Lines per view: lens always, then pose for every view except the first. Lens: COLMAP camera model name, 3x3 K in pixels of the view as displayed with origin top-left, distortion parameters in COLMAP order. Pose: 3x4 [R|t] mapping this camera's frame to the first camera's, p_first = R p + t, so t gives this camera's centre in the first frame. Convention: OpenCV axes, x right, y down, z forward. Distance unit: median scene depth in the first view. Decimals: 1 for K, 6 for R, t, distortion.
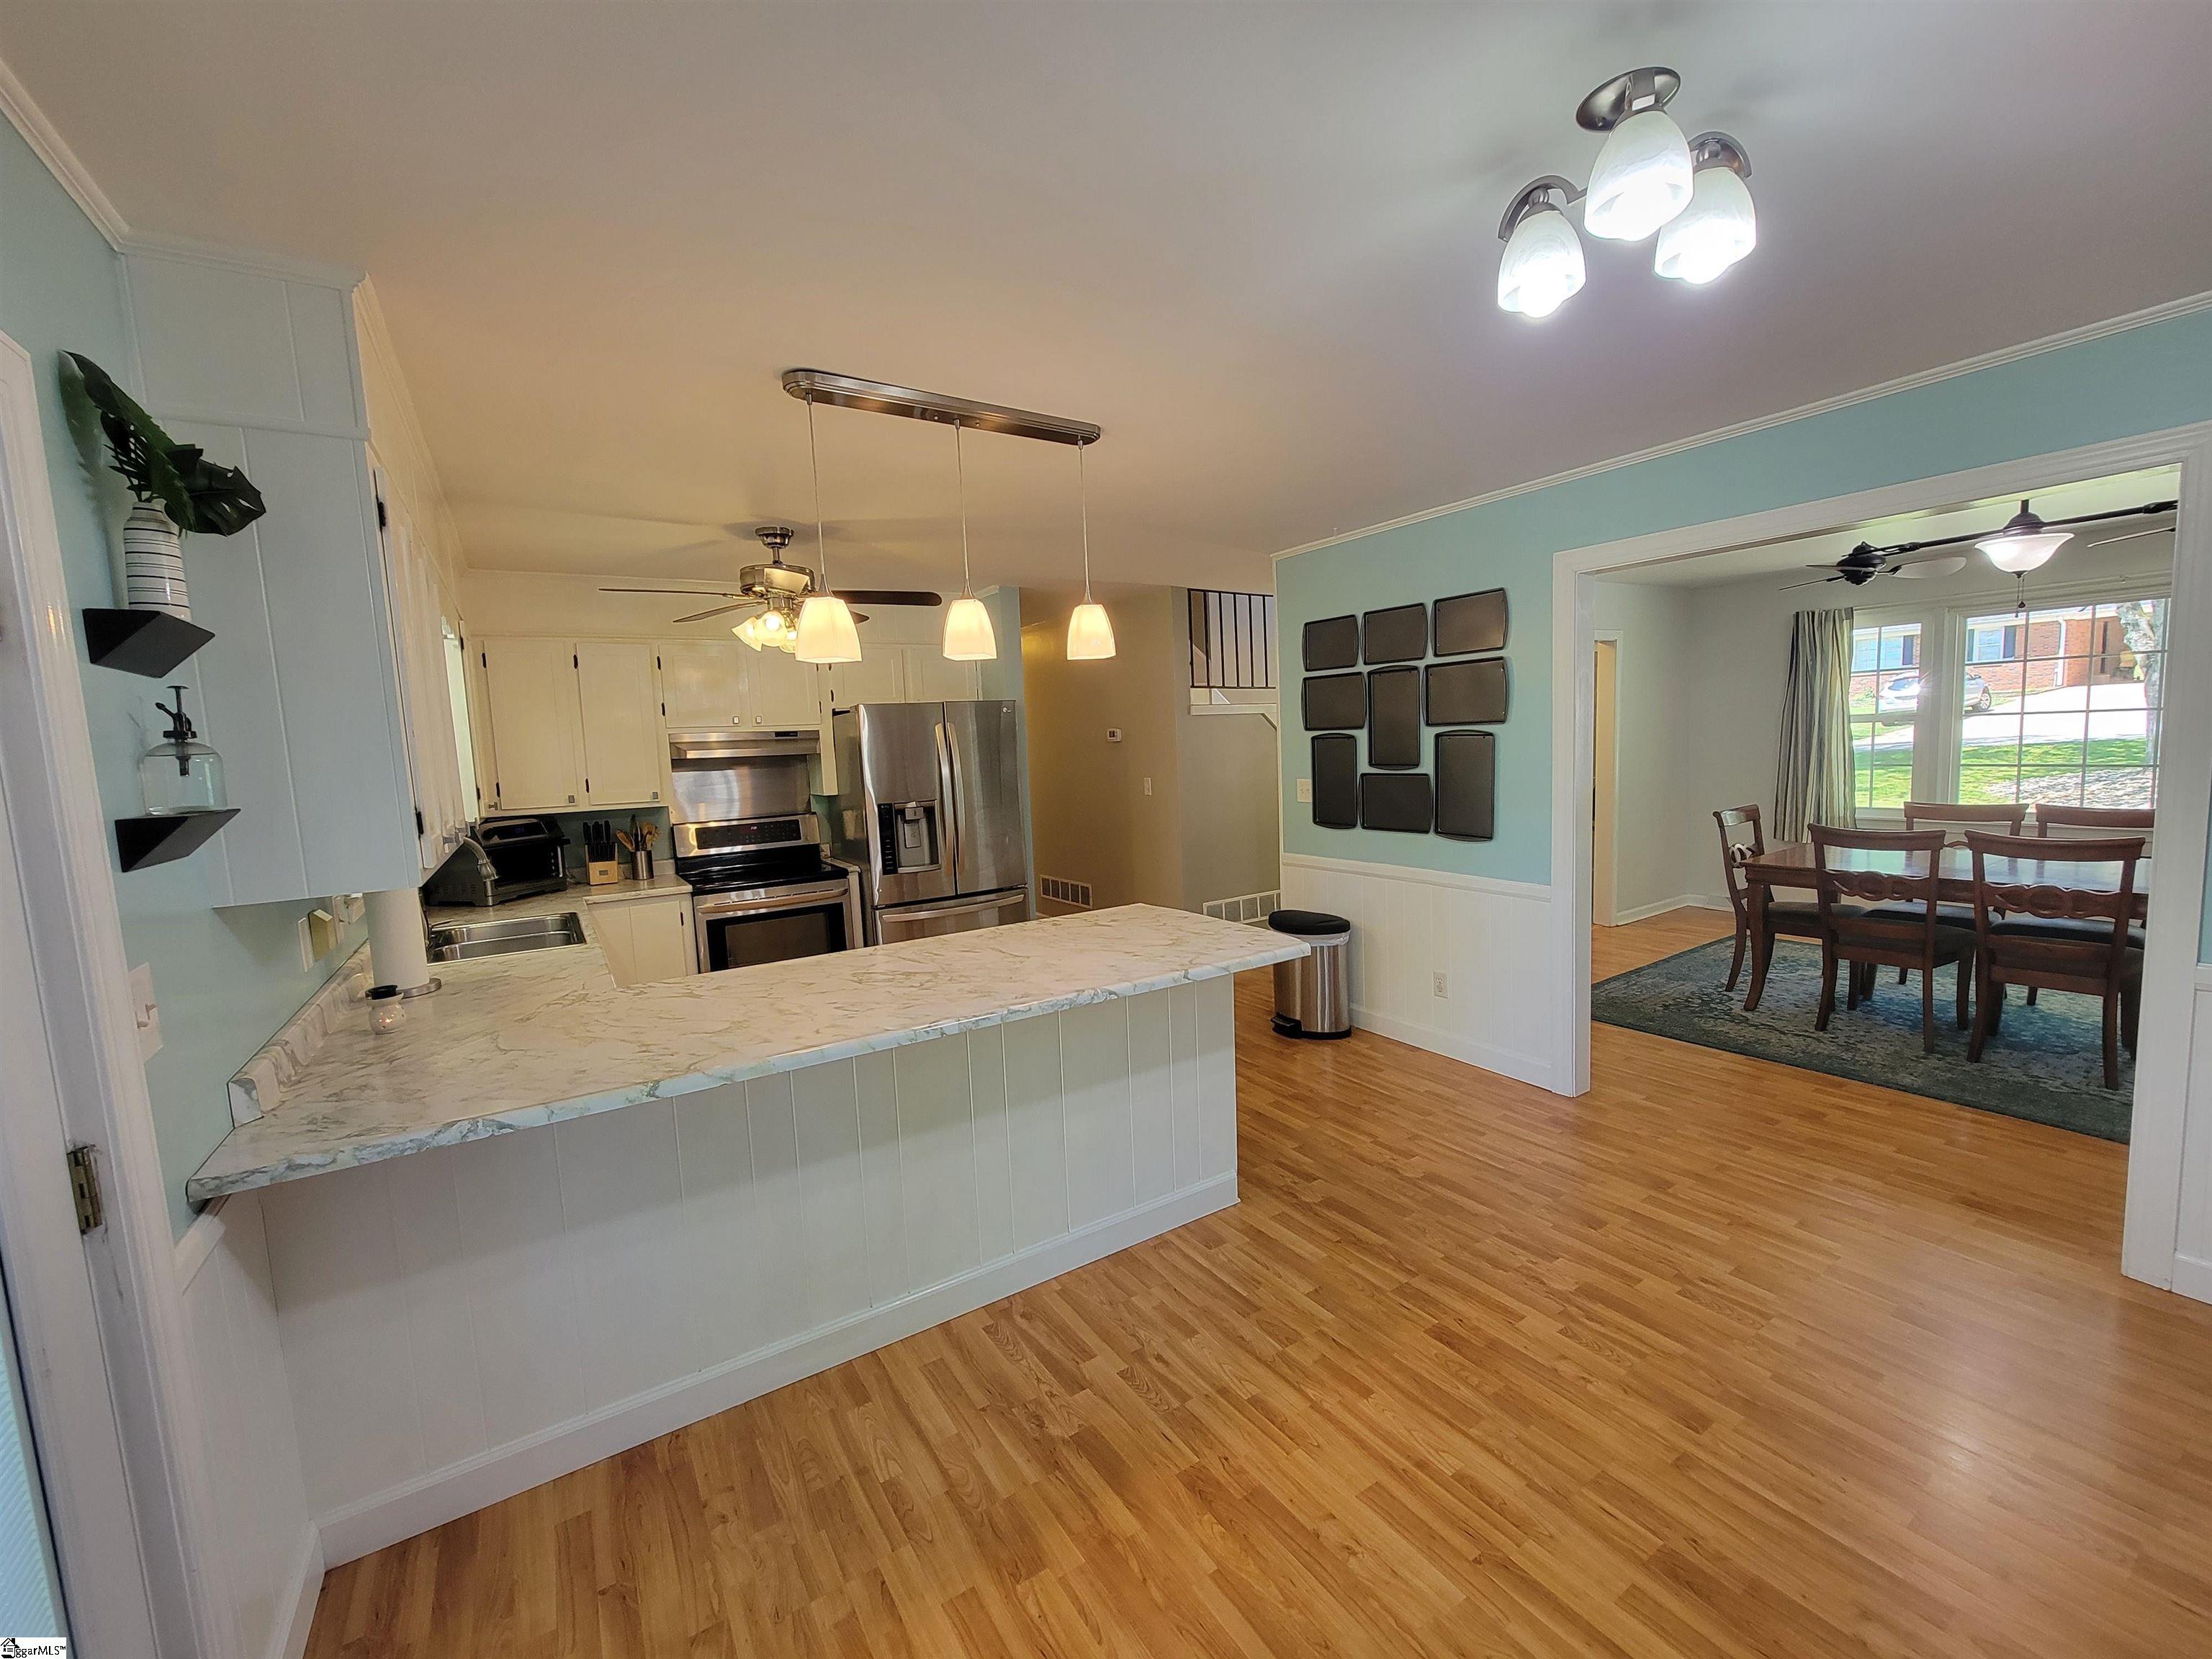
lens RADIAL K [[904.6, 0, 1114.8], [0, 904.6, 832.4], [0, 0, 1]] dist [-0.007004, 0.004628]
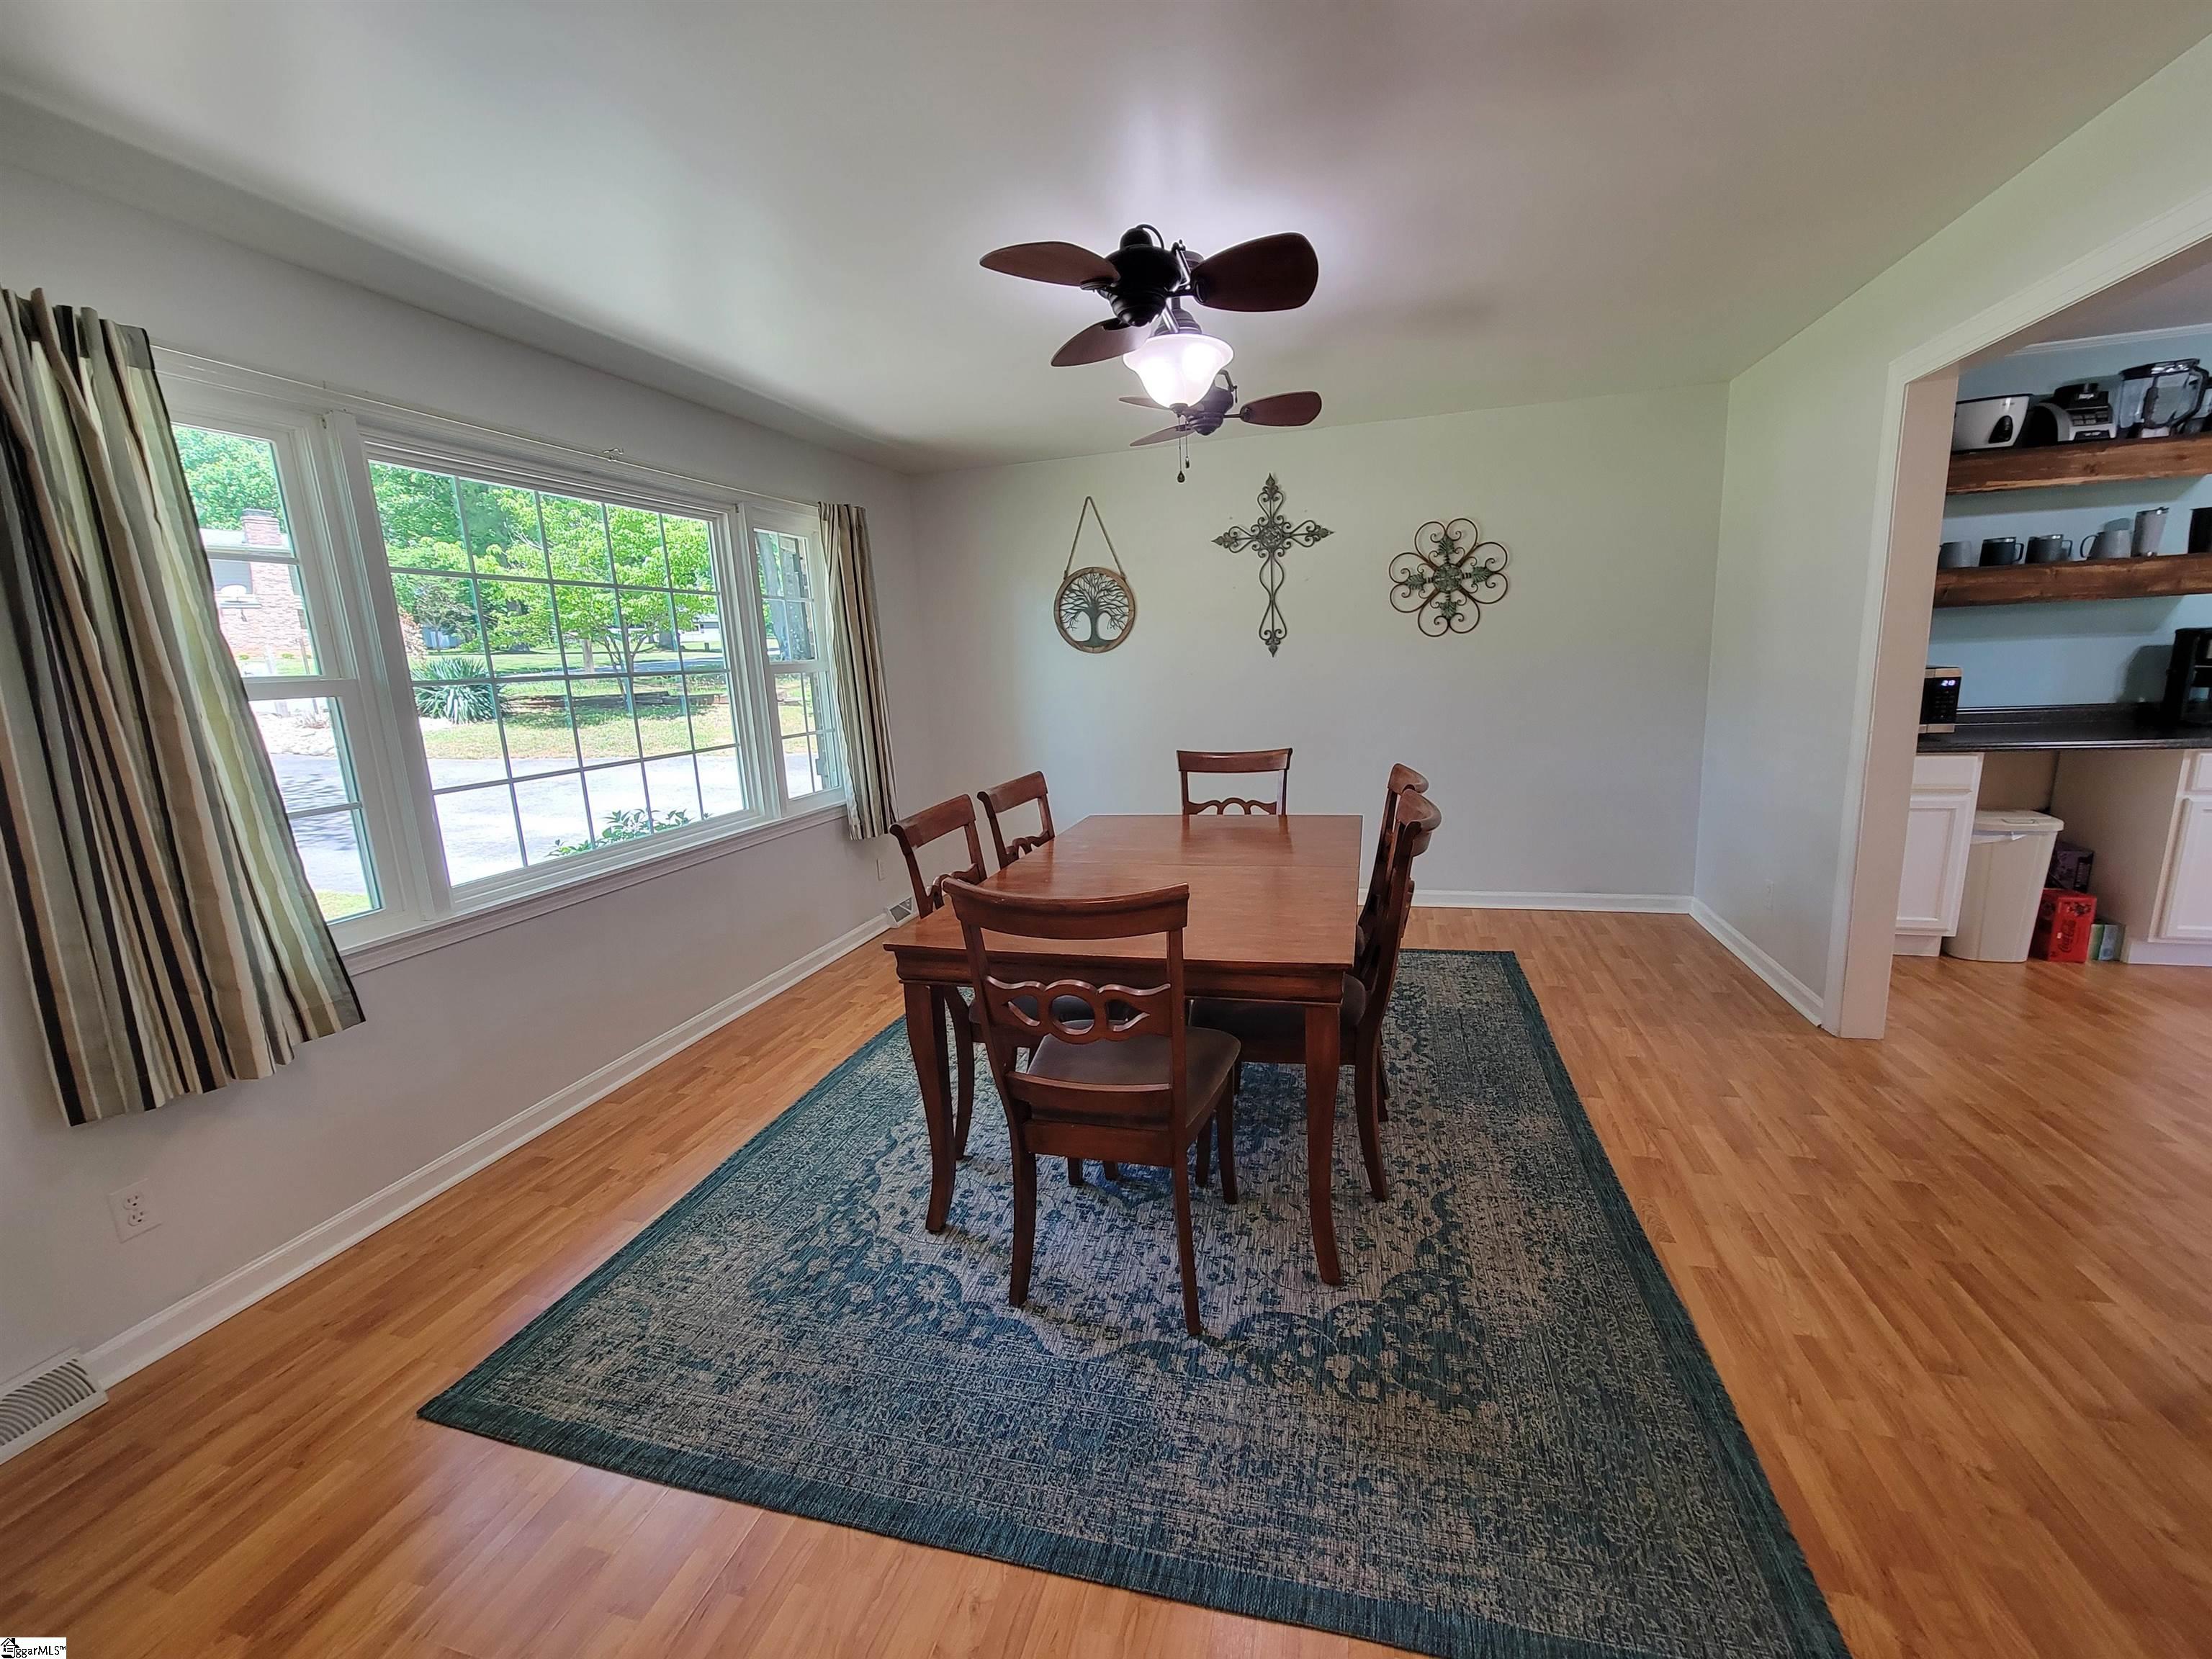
lens RADIAL K [[904.6, 0, 1114.8], [0, 904.6, 832.4], [0, 0, 1]] dist [-0.007004, 0.004628]
pose [[-0.657434, -0.065137, 0.750692, 0.540192], [0.158873, 0.961878, 0.222597, -0.149452], [-0.736573, 0.265608, -0.622023, 1.523366]]
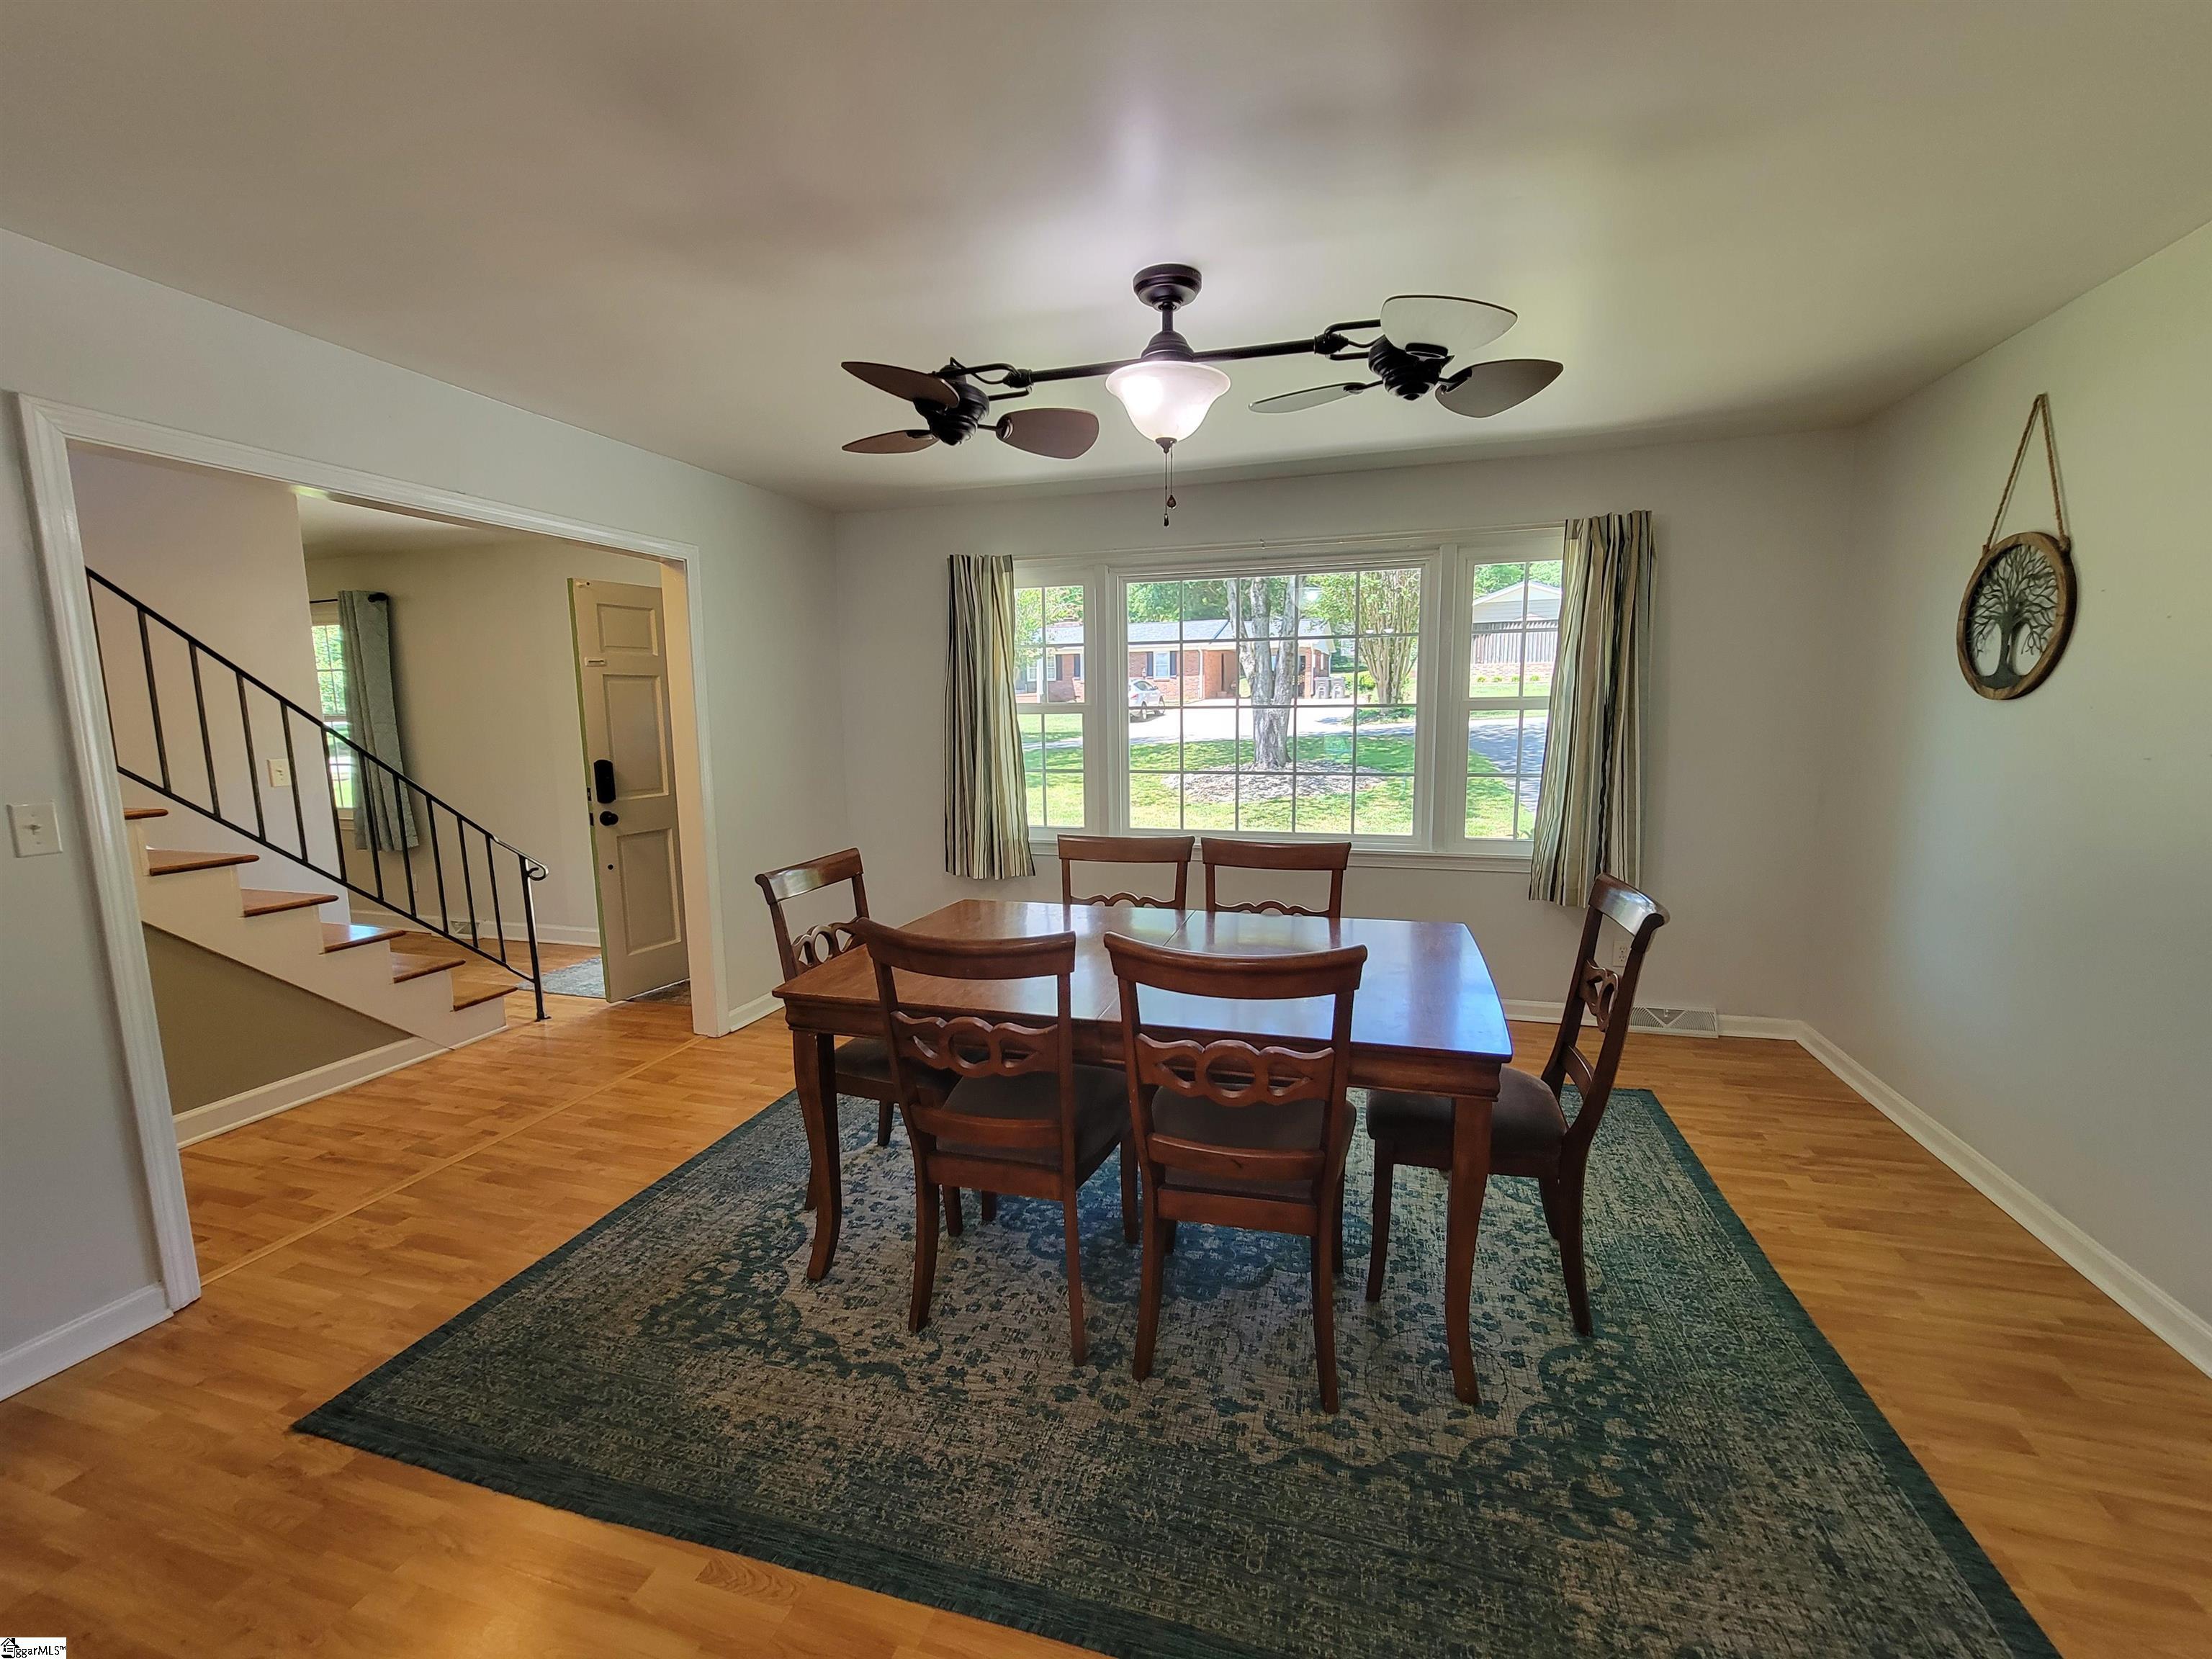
lens RADIAL K [[904.6, 0, 1114.8], [0, 904.6, 832.4], [0, 0, 1]] dist [-0.007004, 0.004628]
pose [[0.757687, -0.052492, 0.650504, 0.608680], [0.045122, 0.998588, 0.028023, -0.064430], [-0.651057, 0.008120, 0.758986, 0.605476]]
